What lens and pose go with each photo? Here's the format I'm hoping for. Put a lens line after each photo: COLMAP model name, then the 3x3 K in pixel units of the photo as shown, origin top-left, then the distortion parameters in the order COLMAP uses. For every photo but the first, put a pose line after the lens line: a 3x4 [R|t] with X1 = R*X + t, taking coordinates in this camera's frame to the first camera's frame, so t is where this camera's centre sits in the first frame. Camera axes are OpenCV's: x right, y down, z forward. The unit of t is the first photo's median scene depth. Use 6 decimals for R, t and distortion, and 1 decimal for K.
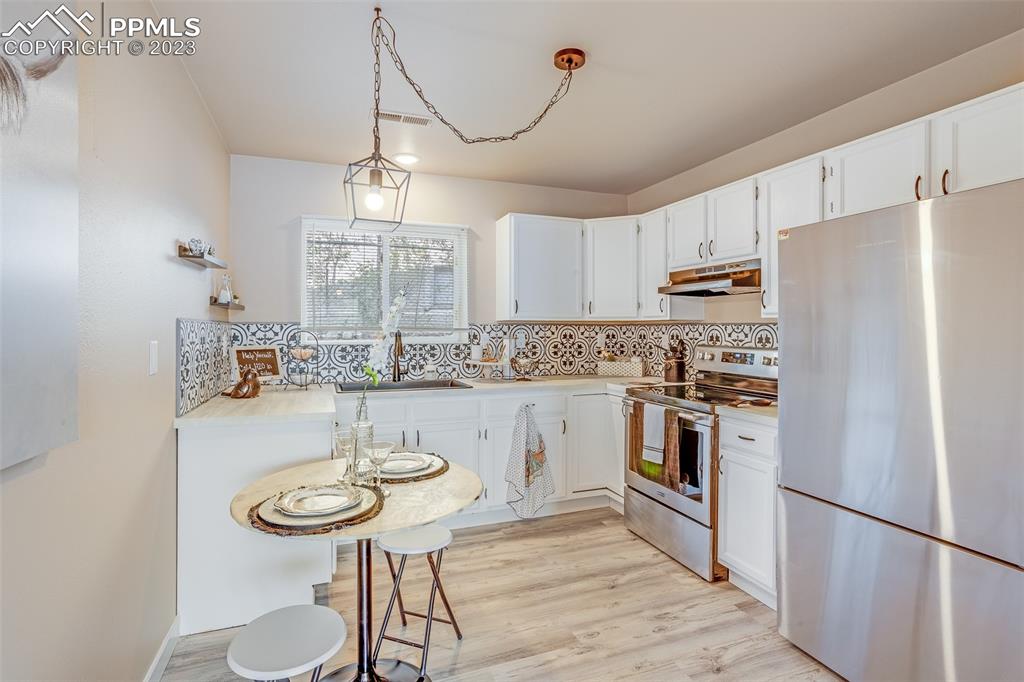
lens RADIAL K [[501.4, 0, 510.9], [0, 501.4, 325.1], [0, 0, 1]] dist [-0.000187, 0.000139]
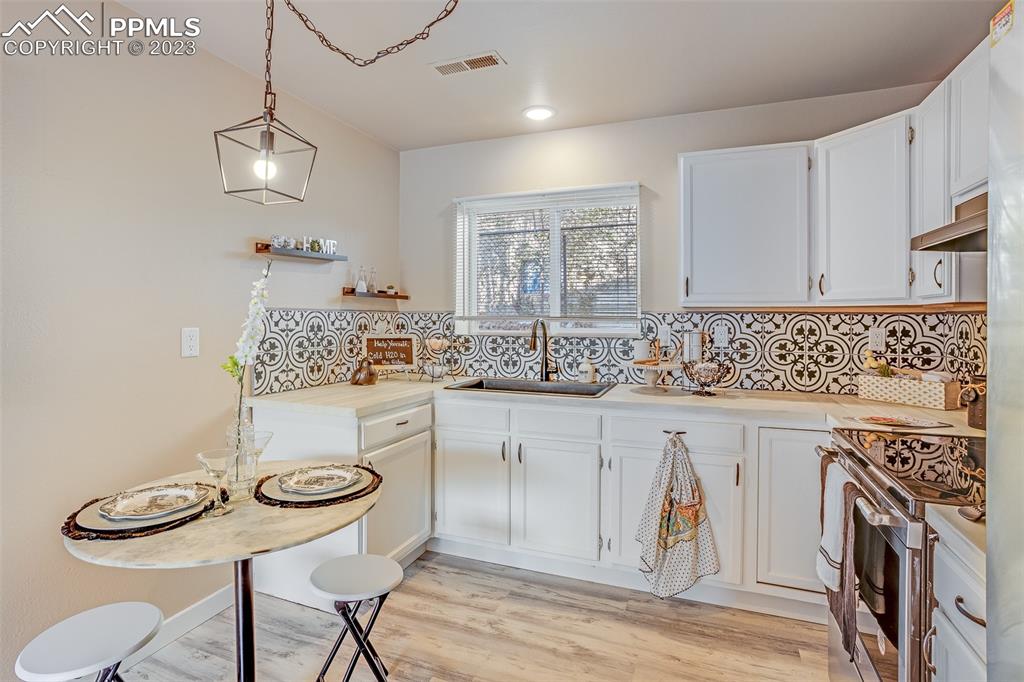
lens RADIAL K [[526.2, 0, 511.9], [0, 526.2, 318.1], [0, 0, 1]] dist [0.020203, 0.000734]
pose [[0.757380, 0.002077, -0.652971, 0.325155], [0.000015, 0.999995, 0.003198, 0.004102], [0.652975, -0.002432, 0.757376, 0.305393]]
